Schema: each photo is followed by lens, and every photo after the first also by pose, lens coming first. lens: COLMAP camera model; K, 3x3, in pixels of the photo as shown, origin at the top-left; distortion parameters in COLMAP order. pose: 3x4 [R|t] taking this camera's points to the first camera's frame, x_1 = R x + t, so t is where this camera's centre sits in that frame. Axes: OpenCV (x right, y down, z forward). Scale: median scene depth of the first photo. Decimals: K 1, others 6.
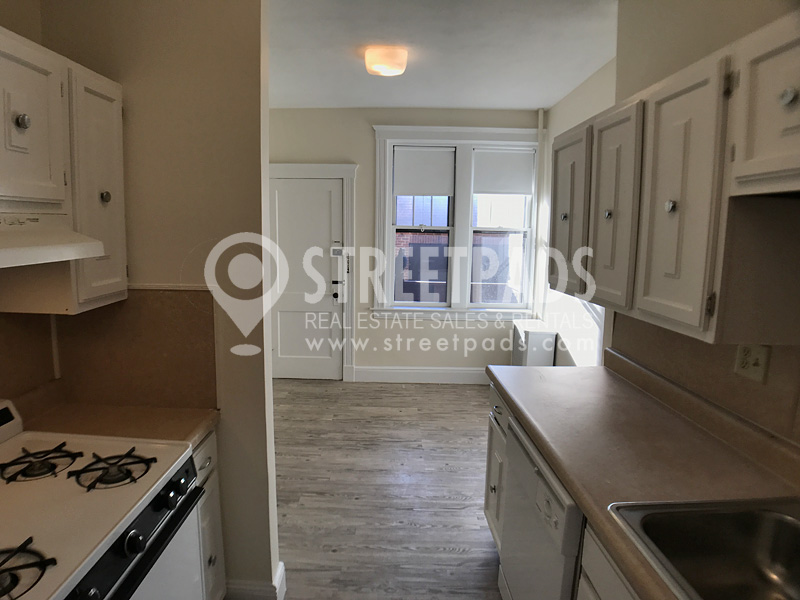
lens RADIAL K [[463.0, 0, 386.6], [0, 463.0, 291.7], [0, 0, 1]] dist [-0.064633, 0.003173]
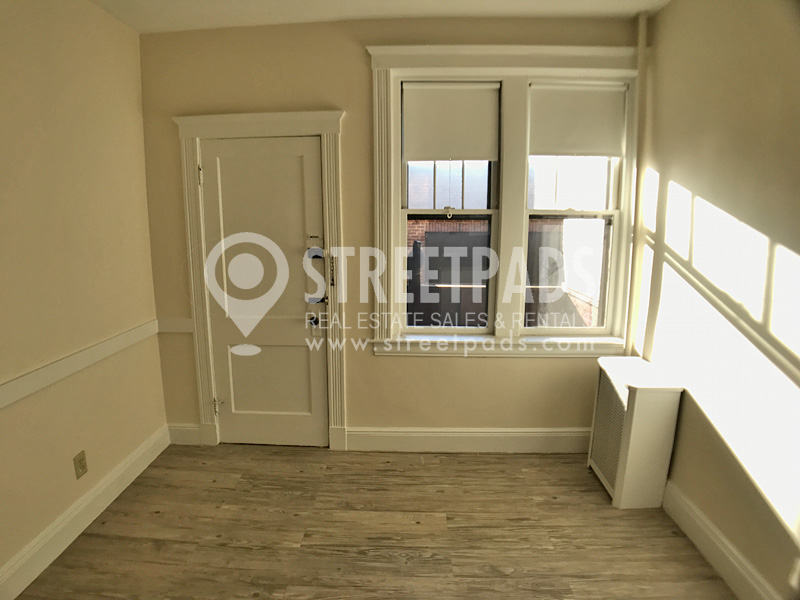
lens RADIAL K [[463.0, 0, 386.6], [0, 463.0, 291.7], [0, 0, 1]] dist [-0.064633, 0.003173]
pose [[0.999324, -0.013781, -0.034089, 0.012510], [0.014738, 0.999500, 0.027988, -0.049486], [0.033687, -0.028472, 0.999027, 0.373823]]
